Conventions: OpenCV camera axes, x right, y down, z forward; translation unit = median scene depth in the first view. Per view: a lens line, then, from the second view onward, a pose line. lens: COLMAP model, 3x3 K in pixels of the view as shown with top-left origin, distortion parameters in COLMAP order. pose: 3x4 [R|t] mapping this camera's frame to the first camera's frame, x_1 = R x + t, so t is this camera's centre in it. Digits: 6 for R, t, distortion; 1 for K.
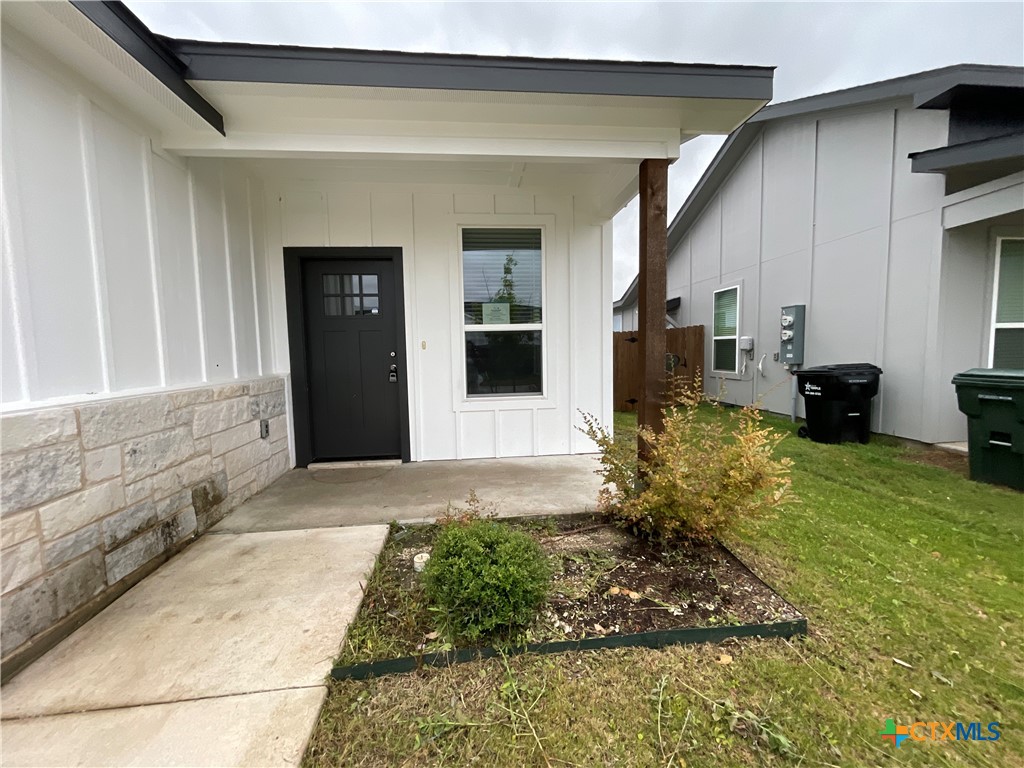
lens RADIAL K [[417.7, 0, 510.6], [0, 417.7, 384.5], [0, 0, 1]] dist [-0.003421, -0.000785]
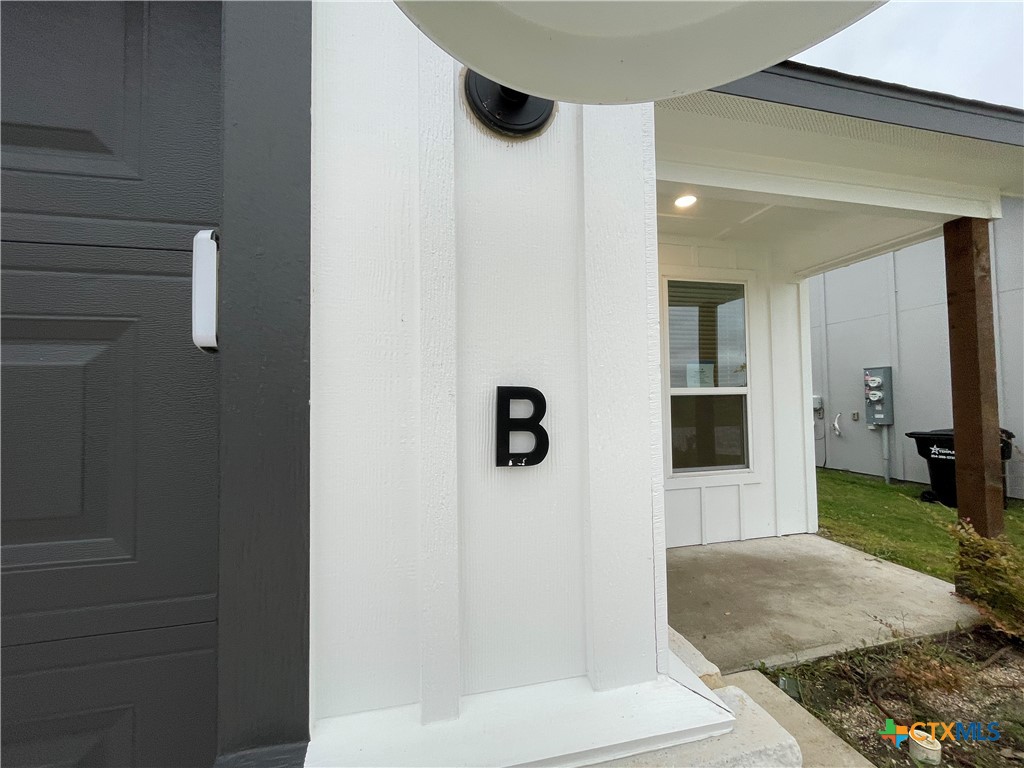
lens RADIAL K [[417.7, 0, 512.3], [0, 417.7, 382.6], [0, 0, 1]] dist [-0.003421, -0.000785]
pose [[0.991911, 0.012525, 0.126314, -0.527107], [0.002849, 0.992672, -0.120803, -0.048109], [-0.126902, 0.120186, 0.984607, 0.181845]]
